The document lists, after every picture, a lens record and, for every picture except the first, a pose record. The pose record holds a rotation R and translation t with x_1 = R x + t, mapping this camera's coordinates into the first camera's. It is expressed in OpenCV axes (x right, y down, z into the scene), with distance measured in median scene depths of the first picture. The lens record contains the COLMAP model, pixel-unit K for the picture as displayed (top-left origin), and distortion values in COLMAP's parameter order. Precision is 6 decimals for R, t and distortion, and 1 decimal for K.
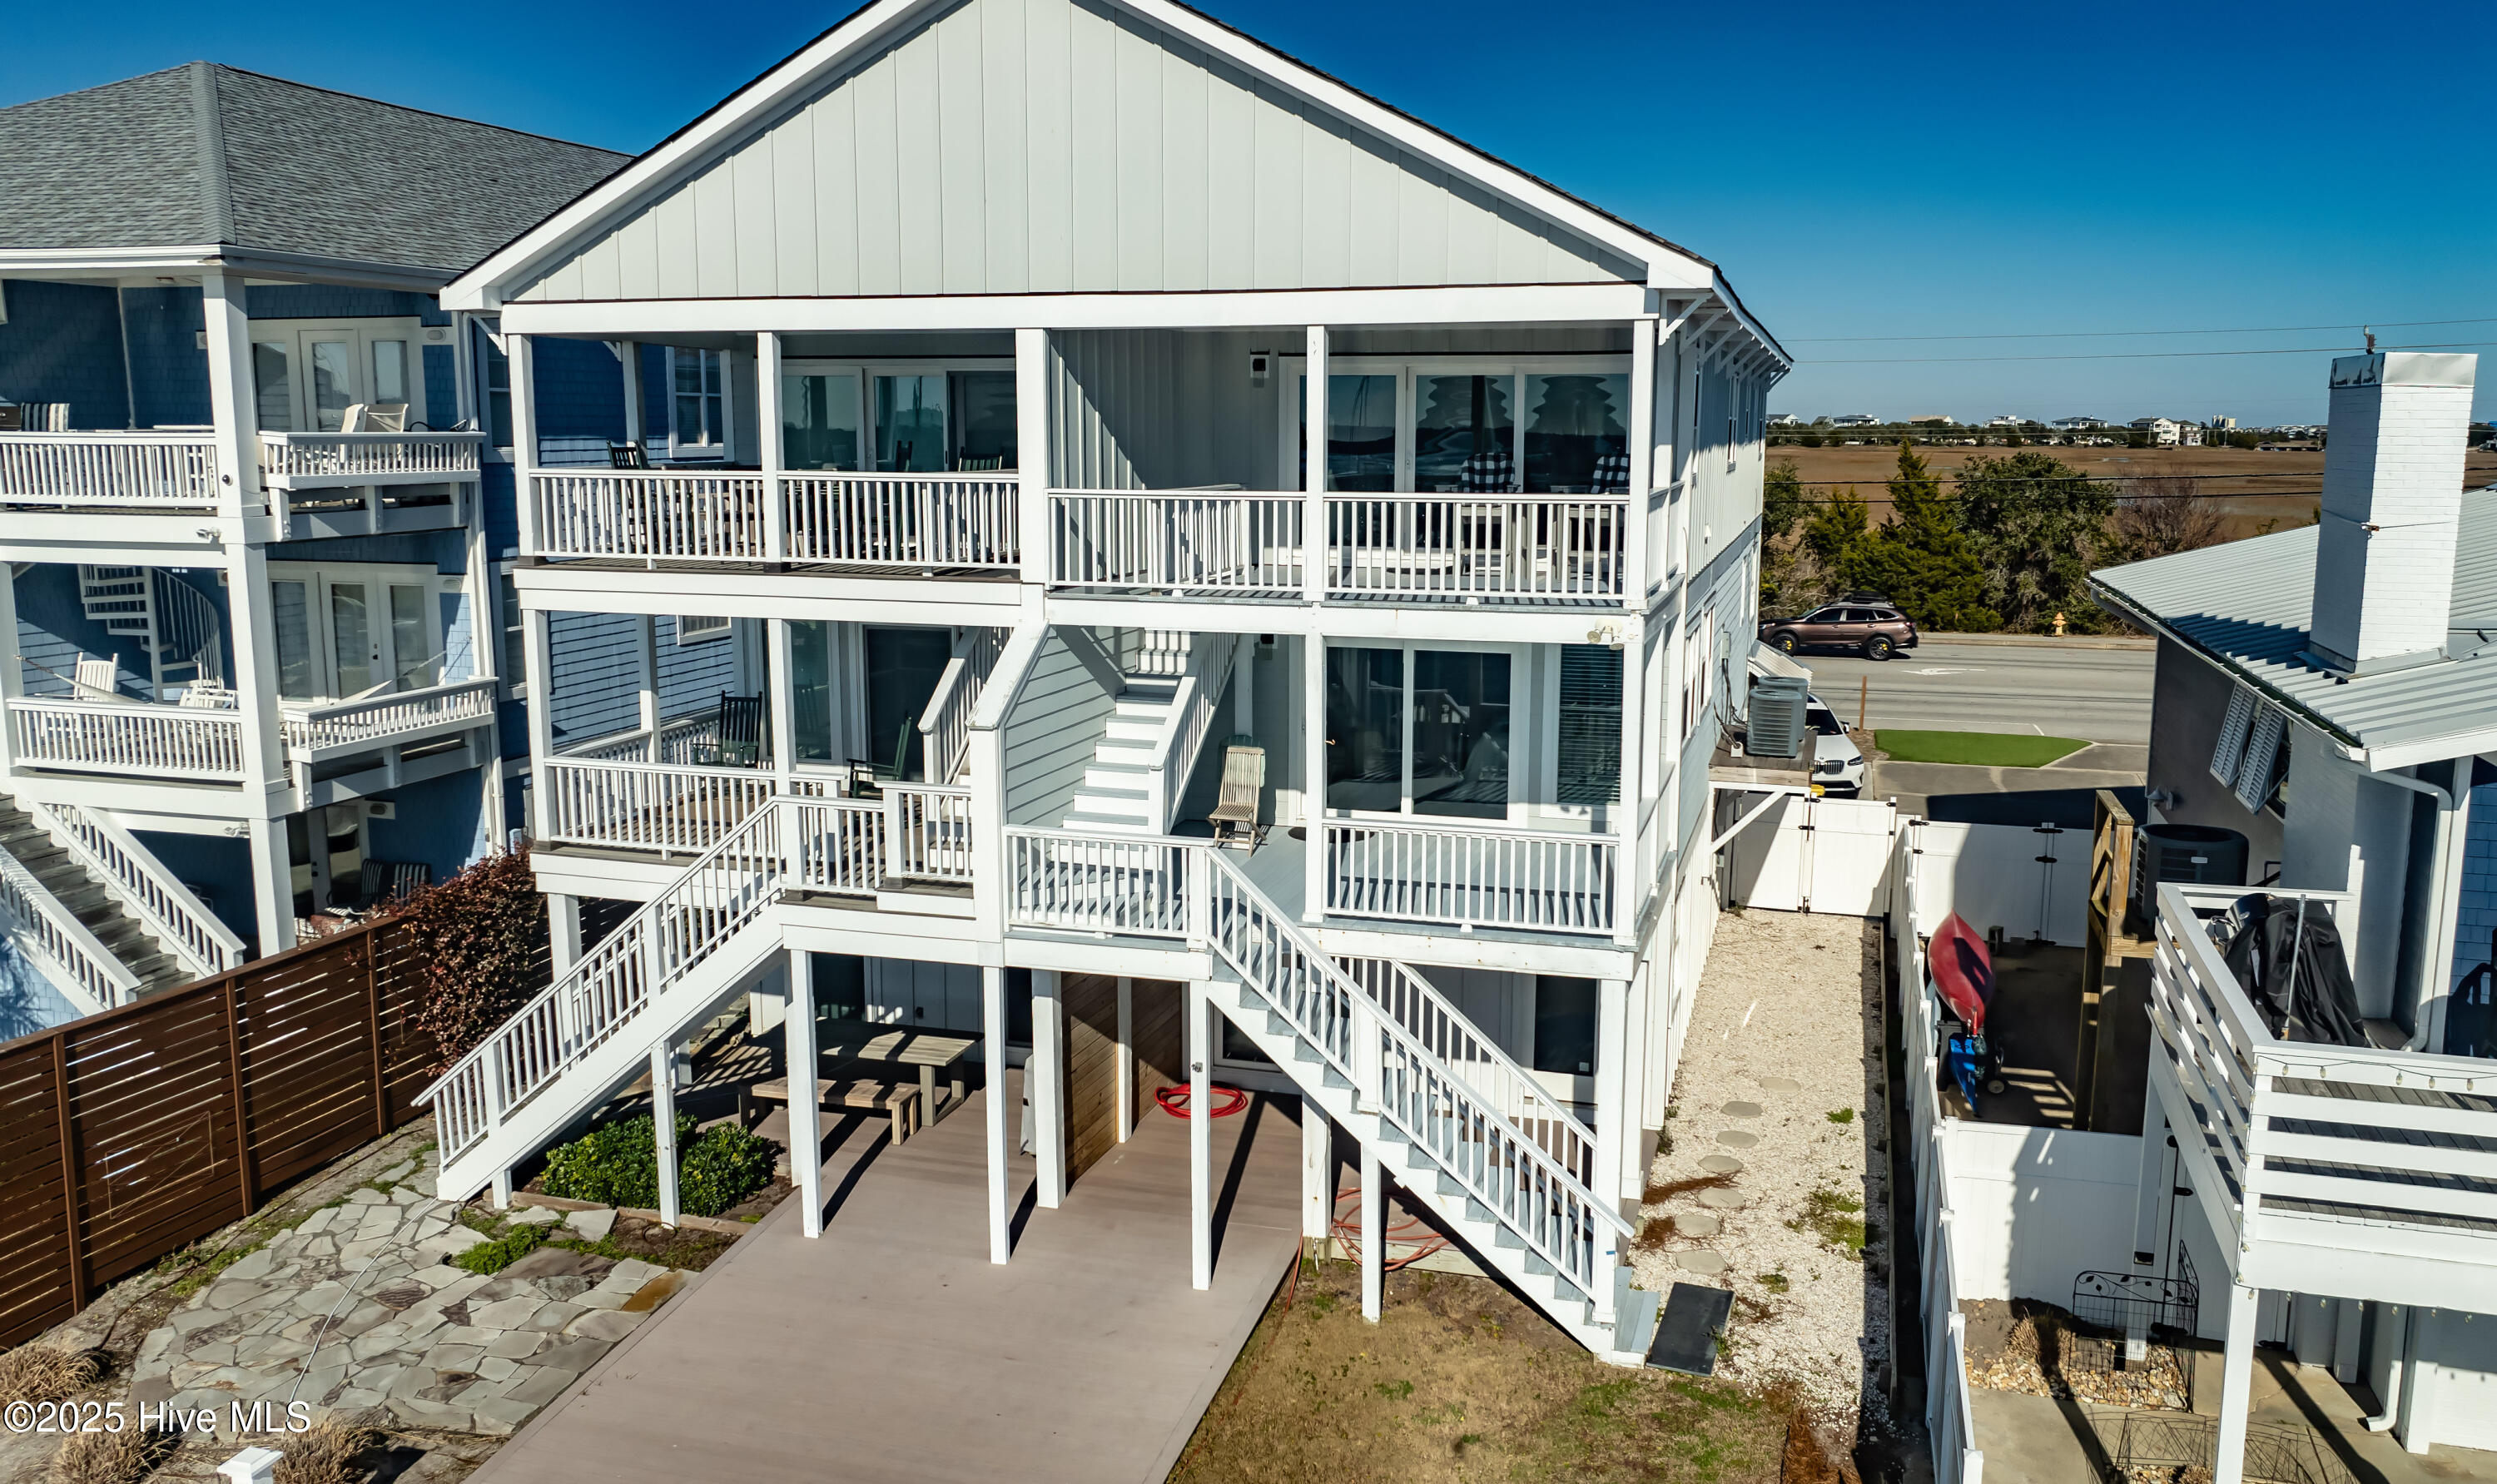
lens RADIAL K [[1897.2, 0, 1311.7], [0, 1897.2, 737.0], [0, 0, 1]] dist [-0.018006, -0.004376]
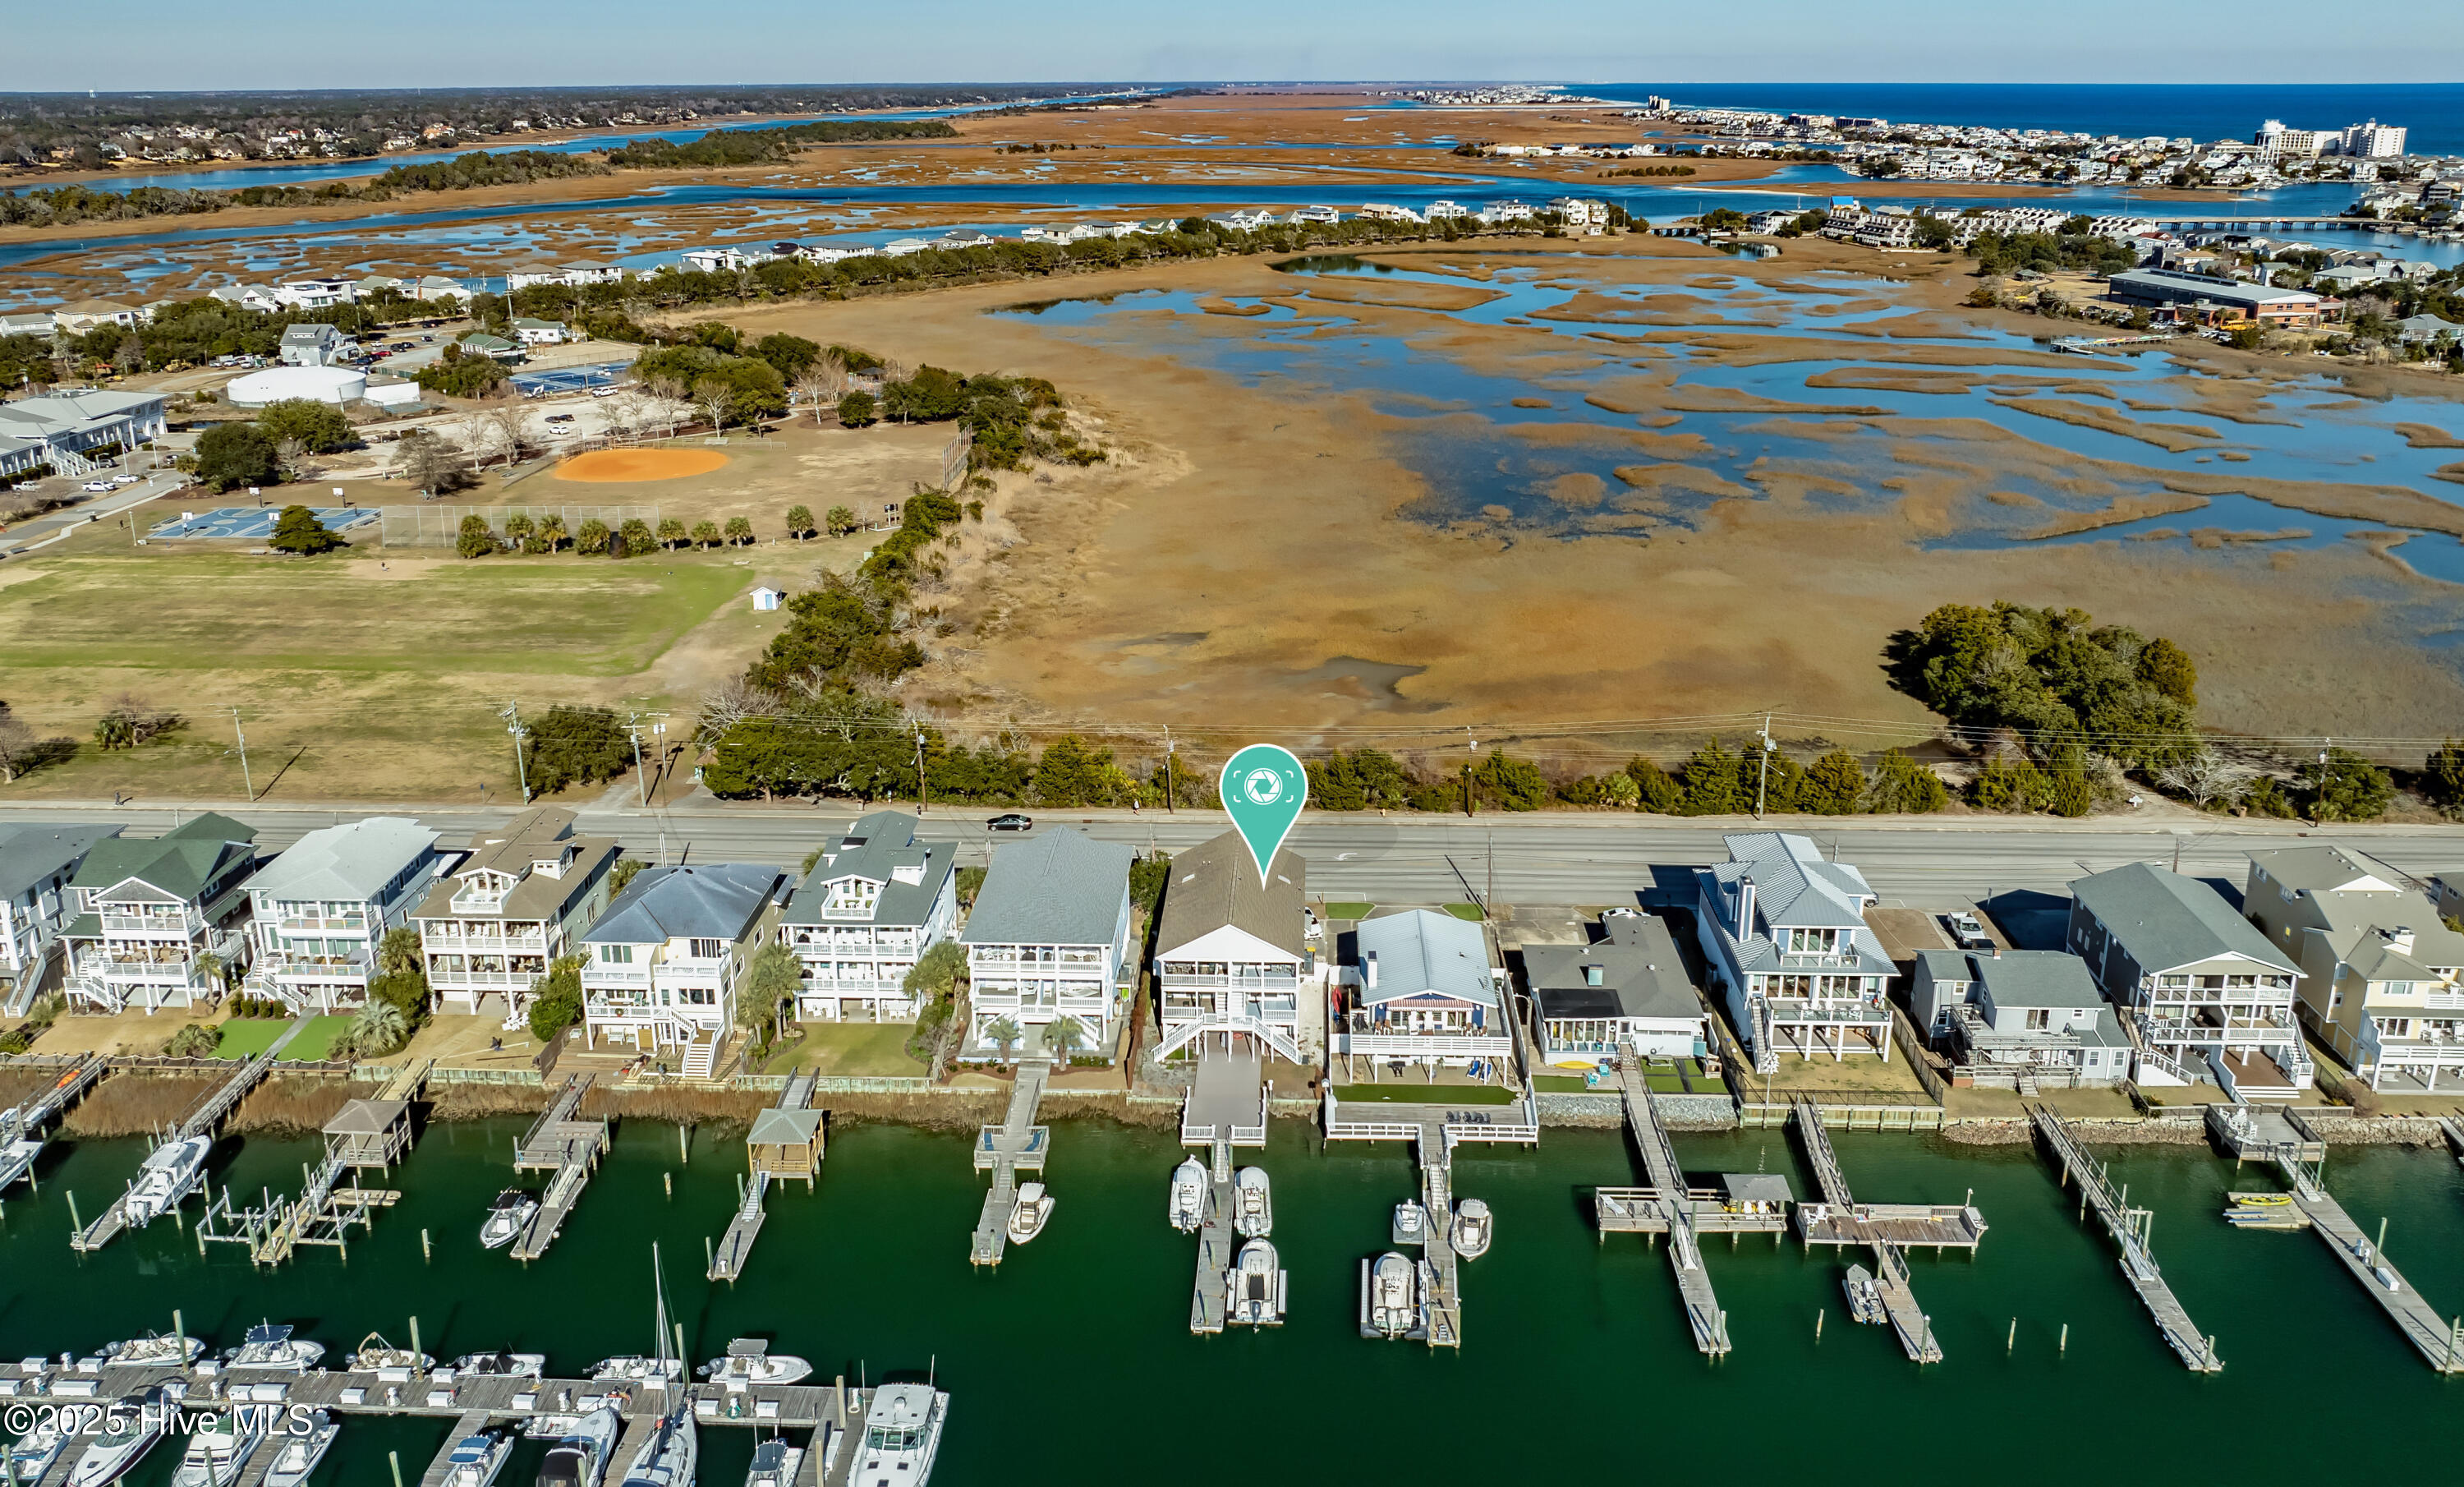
lens RADIAL K [[1955.8, 0, 1232.0], [0, 1955.8, 743.5], [0, 0, 1]] dist [0.002321, -0.001199]
pose [[0.972530, -0.083395, 0.217328, -1.931535], [0.045843, 0.983955, 0.172427, -2.644950], [-0.228220, -0.157728, 0.960748, -7.238793]]
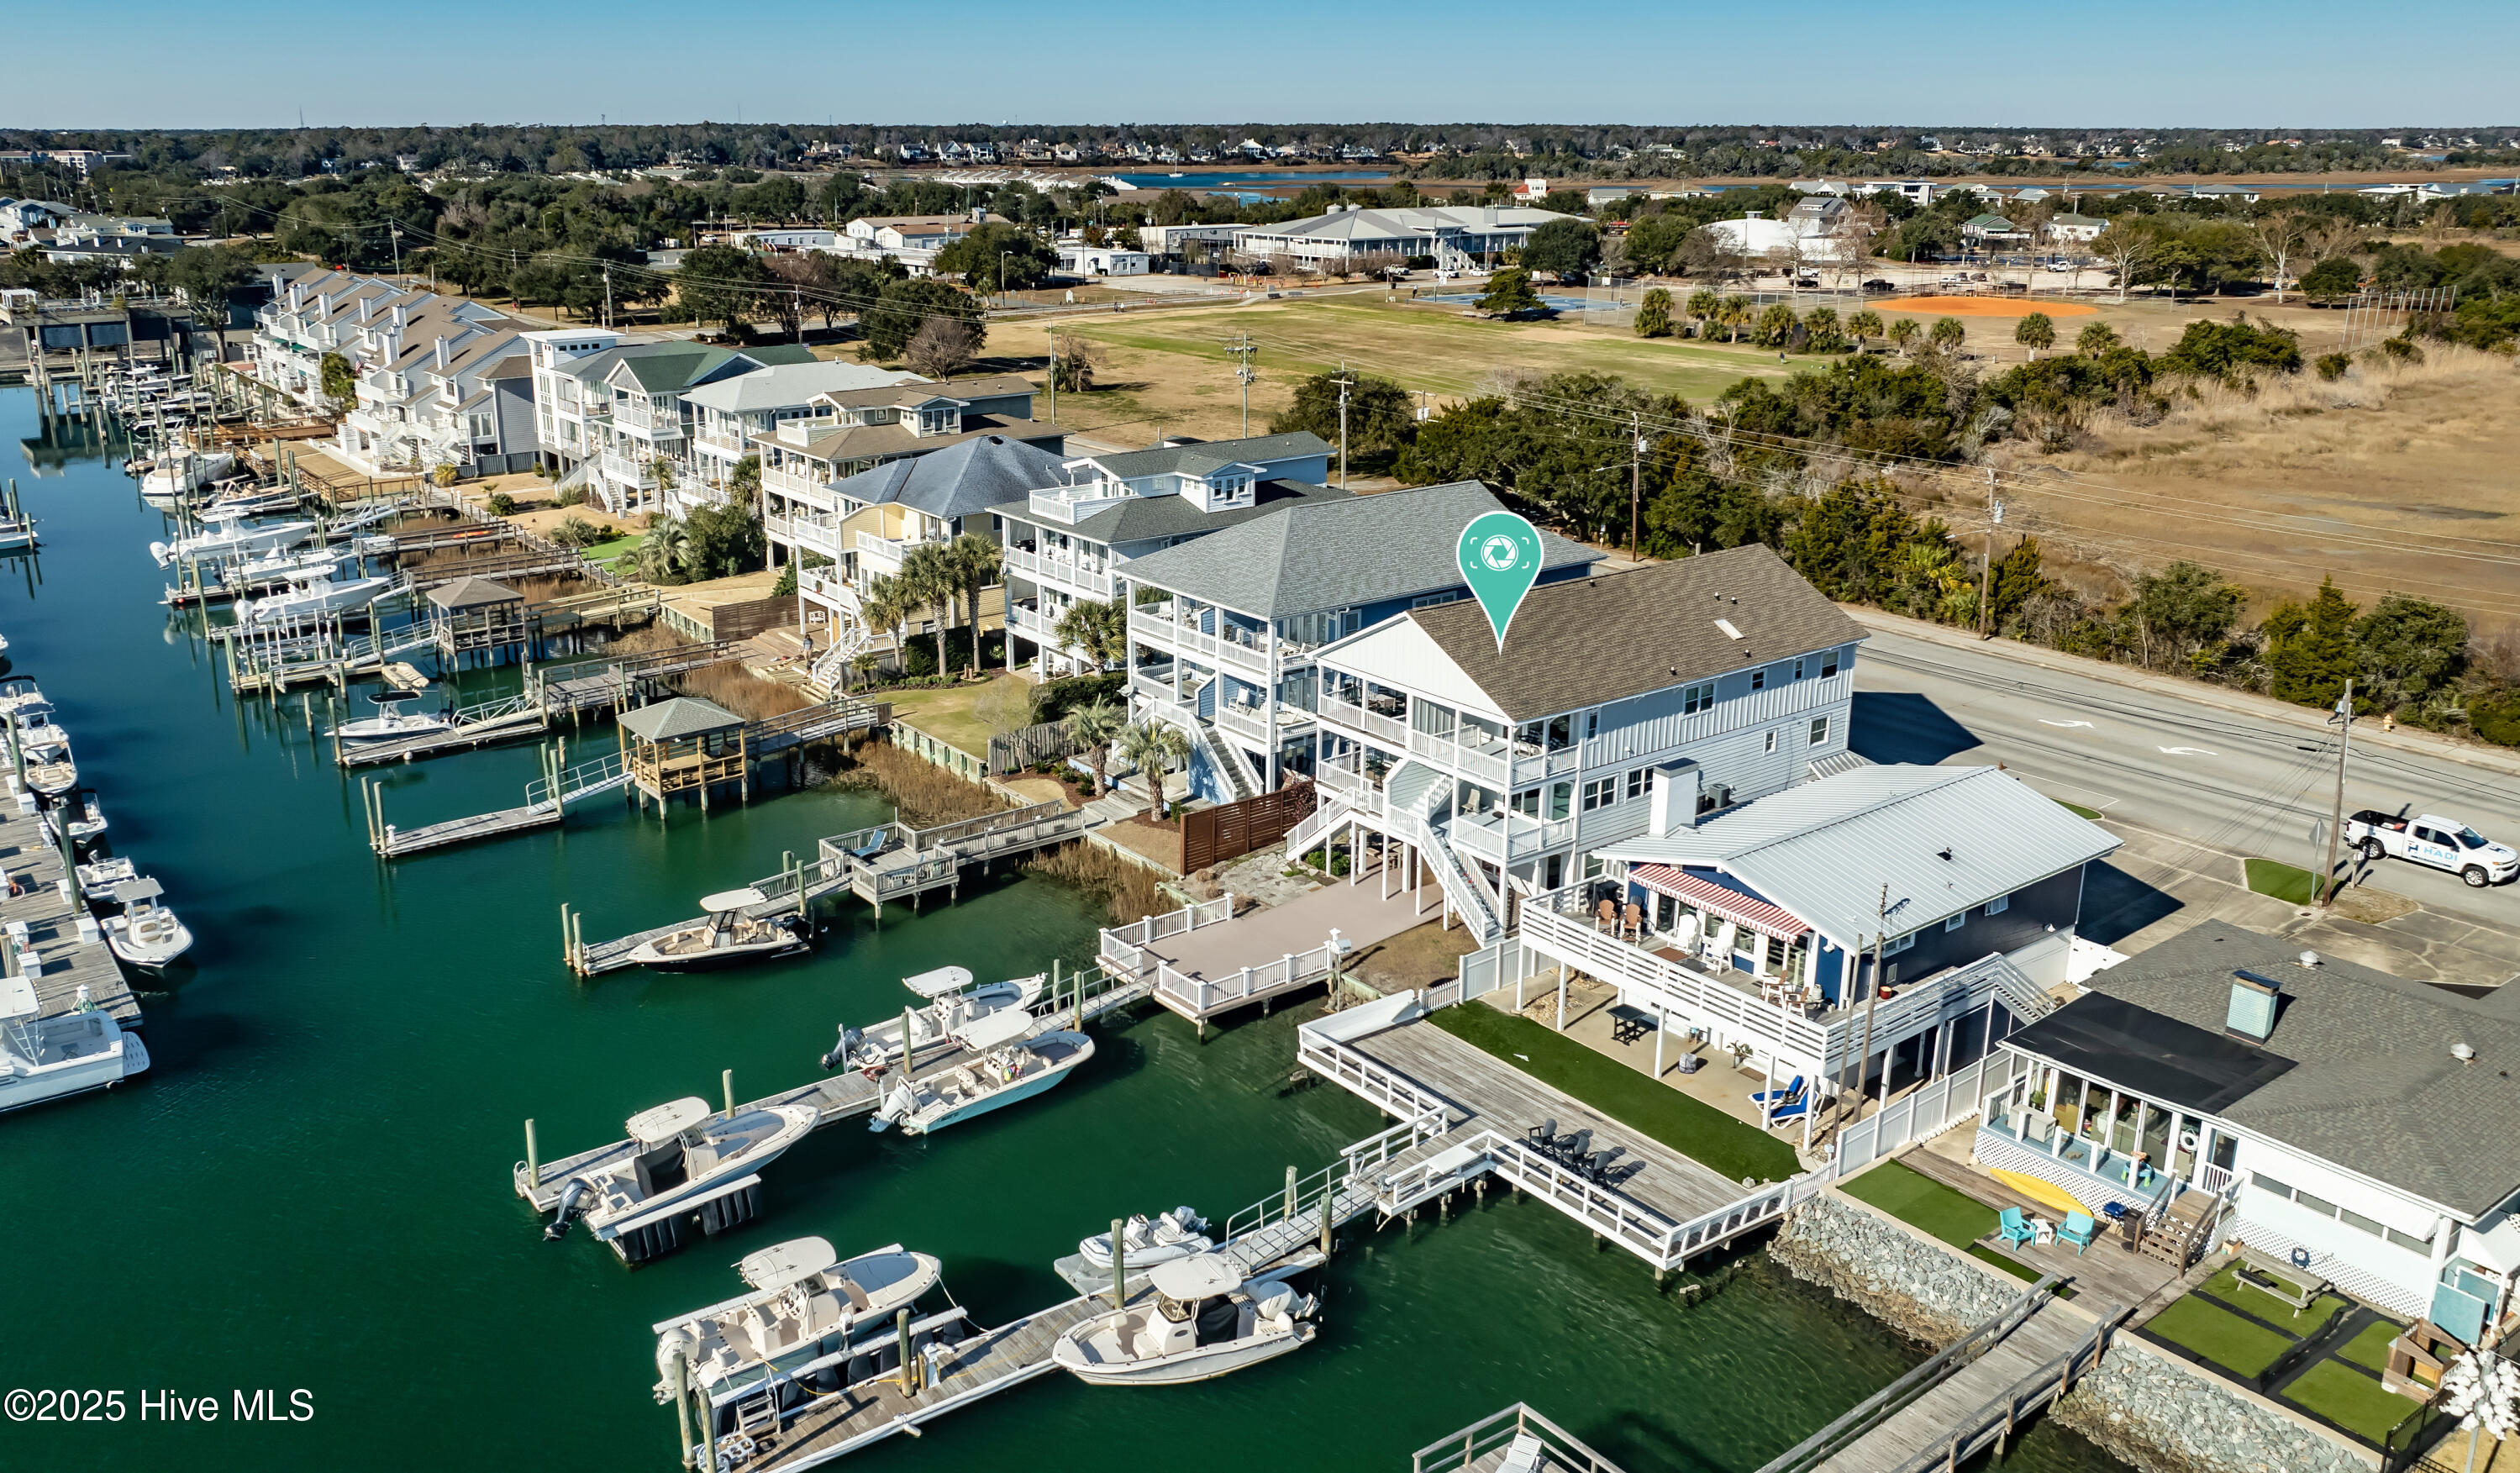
lens RADIAL K [[1919.9, 0, 1166.3], [0, 1919.9, 736.0], [0, 0, 1]] dist [-0.024090, -0.005981]
pose [[0.781818, 0.175693, -0.598241, 1.932487], [-0.086617, 0.980779, 0.174842, -0.786622], [0.617461, -0.084877, 0.782009, -2.615974]]
